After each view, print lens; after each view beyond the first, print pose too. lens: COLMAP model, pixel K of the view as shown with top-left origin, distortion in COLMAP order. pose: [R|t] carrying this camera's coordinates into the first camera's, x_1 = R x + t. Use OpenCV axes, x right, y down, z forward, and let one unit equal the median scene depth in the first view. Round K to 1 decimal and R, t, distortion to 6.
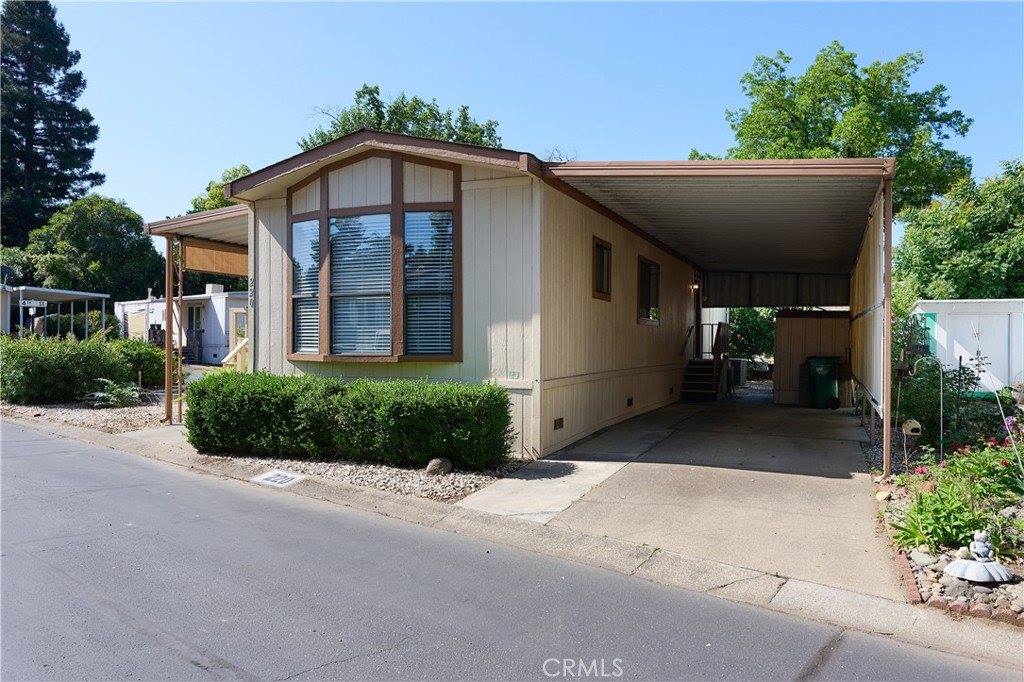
lens RADIAL K [[759.0, 0, 526.1], [0, 759.0, 342.1], [0, 0, 1]] dist [-0.032550, 0.003465]
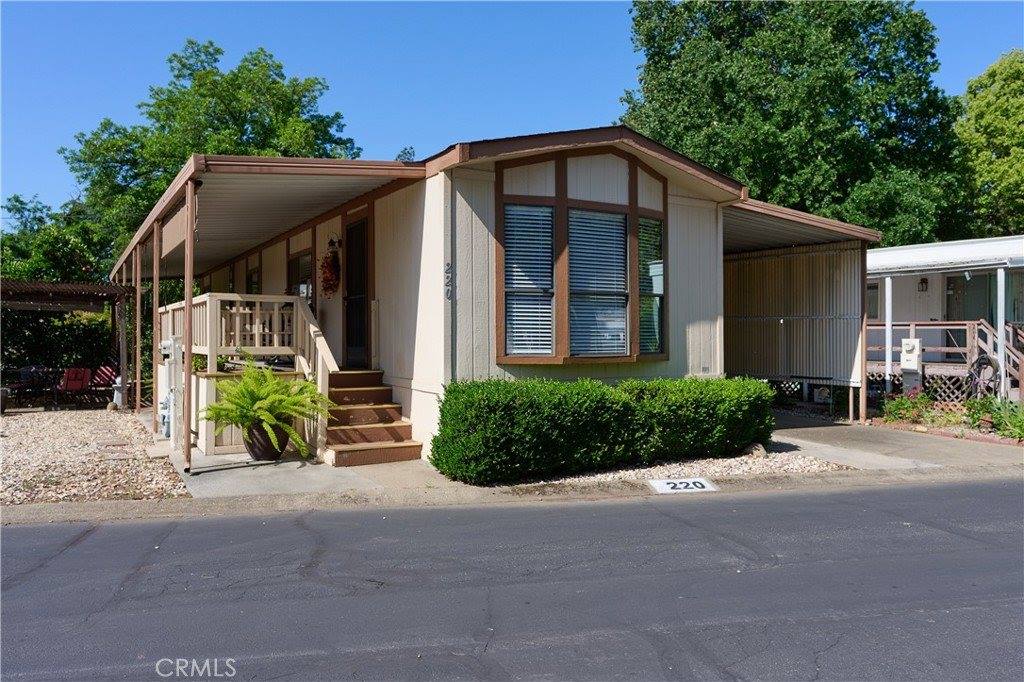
lens RADIAL K [[759.0, 0, 526.1], [0, 759.0, 342.1], [0, 0, 1]] dist [-0.032550, 0.003465]
pose [[0.605287, -0.001742, 0.796006, -1.011663], [-0.000741, 0.999996, 0.002752, -0.002486], [-0.796007, -0.002256, 0.605283, 0.472063]]
